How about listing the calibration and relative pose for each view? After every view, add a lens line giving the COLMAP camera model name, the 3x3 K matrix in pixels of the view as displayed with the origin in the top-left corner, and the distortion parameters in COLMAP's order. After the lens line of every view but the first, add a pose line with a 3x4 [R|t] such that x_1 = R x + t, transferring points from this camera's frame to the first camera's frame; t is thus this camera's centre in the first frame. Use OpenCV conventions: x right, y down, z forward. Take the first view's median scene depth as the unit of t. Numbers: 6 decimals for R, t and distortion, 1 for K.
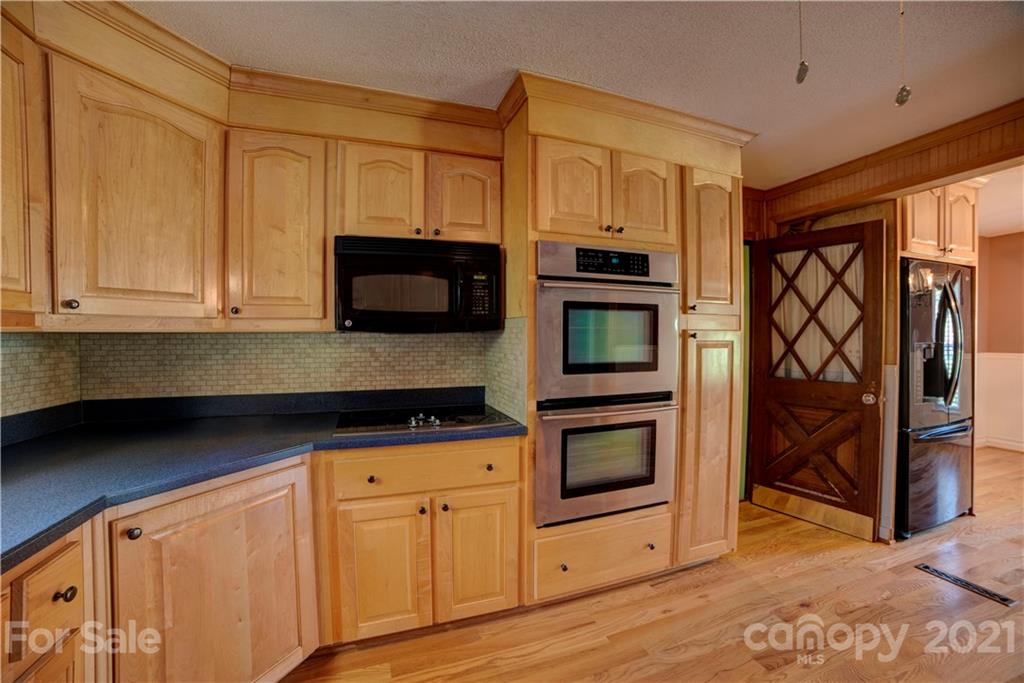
lens RADIAL K [[414.9, 0, 514.3], [0, 414.9, 341.6], [0, 0, 1]] dist [-0.106810, 0.034942]
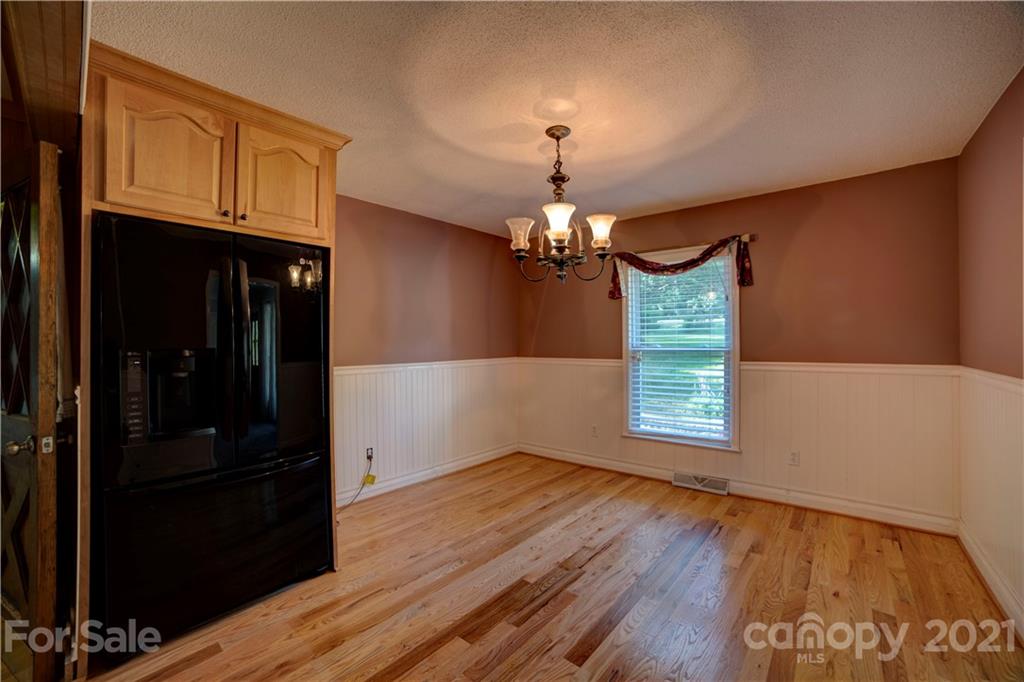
lens RADIAL K [[414.9, 0, 514.3], [0, 414.9, 341.1], [0, 0, 1]] dist [-0.106810, 0.034942]
pose [[0.865506, -0.000770, 0.500899, 1.204172], [0.010384, 0.999811, -0.016405, 0.007386], [-0.500791, 0.019401, 0.865351, 0.129178]]
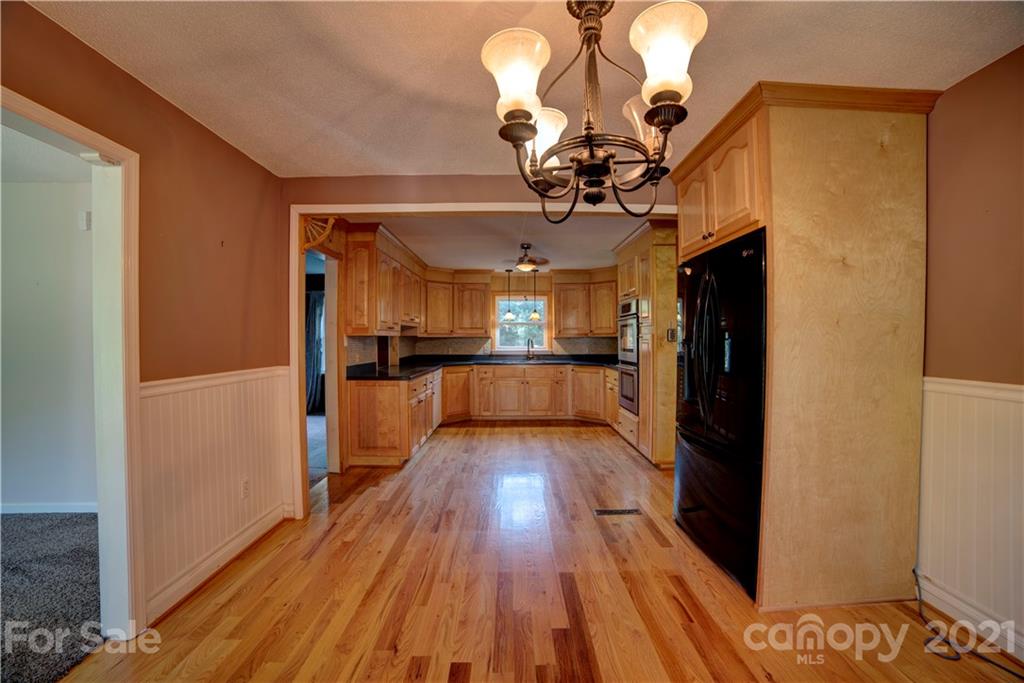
lens RADIAL K [[414.9, 0, 514.3], [0, 414.9, 341.6], [0, 0, 1]] dist [-0.106810, 0.034942]
pose [[-0.330031, 0.007844, -0.943937, 2.121431], [-0.009837, 0.999883, 0.011749, -0.007738], [0.943919, 0.013163, -0.329915, 0.886836]]
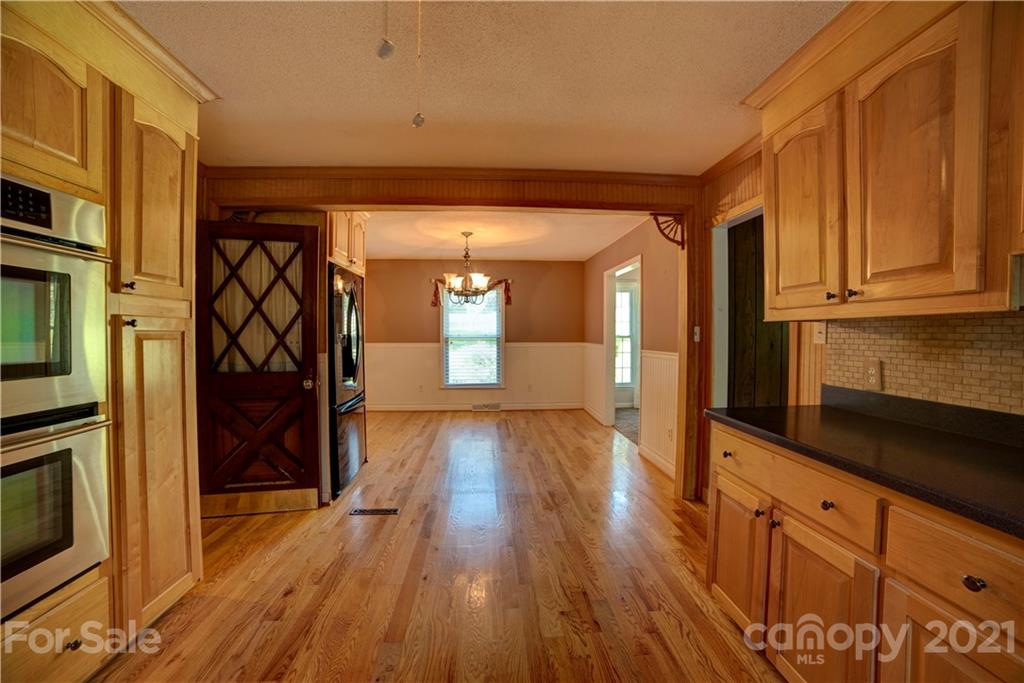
lens RADIAL K [[414.9, 0, 514.3], [0, 414.9, 341.6], [0, 0, 1]] dist [-0.106810, 0.034942]
pose [[0.268775, -0.016990, 0.963053, -0.043296], [0.010235, 0.999838, 0.014782, 0.013443], [-0.963149, 0.005884, 0.268905, 0.114596]]
